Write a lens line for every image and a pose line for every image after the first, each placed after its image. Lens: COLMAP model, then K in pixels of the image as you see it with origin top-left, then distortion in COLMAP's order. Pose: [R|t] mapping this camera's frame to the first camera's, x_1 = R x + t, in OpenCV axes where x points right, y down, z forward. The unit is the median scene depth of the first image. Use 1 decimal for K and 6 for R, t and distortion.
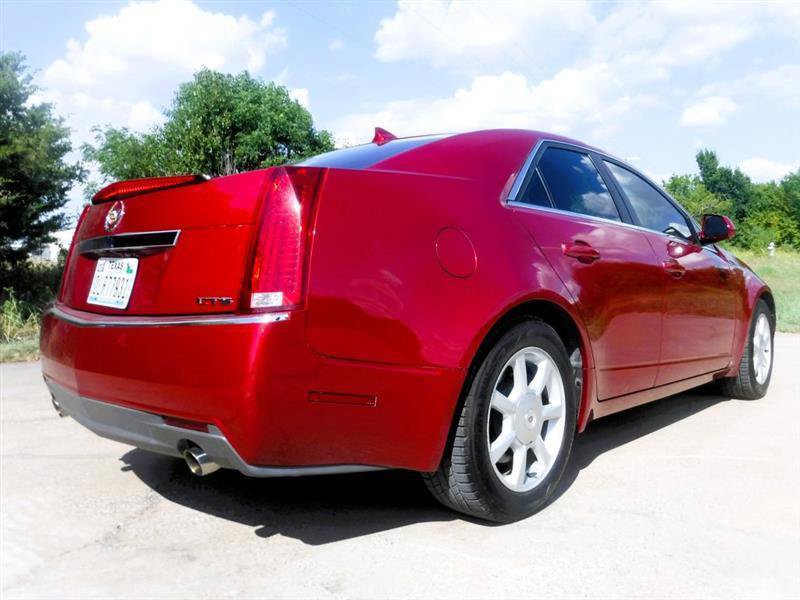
lens RADIAL K [[664.0, 0, 400.0], [0, 664.0, 300.0], [0, 0, 1]] dist [-0.074165, 0.001190]
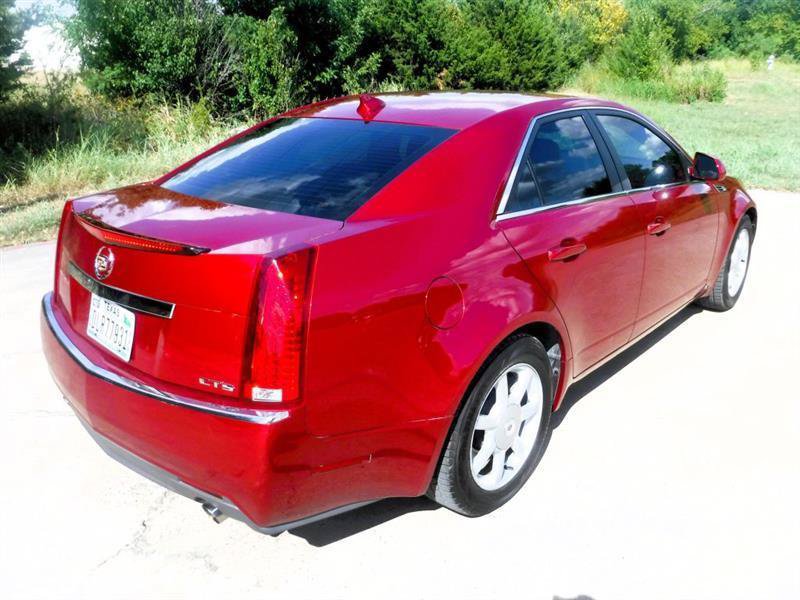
lens RADIAL K [[660.8, 0, 400.0], [0, 660.8, 300.0], [0, 0, 1]] dist [-0.068586, 0.008744]
pose [[0.999706, -0.010570, 0.021835, -0.006385], [0.003689, 0.955857, 0.293809, -0.333945], [-0.023977, -0.293642, 0.955615, 0.019482]]
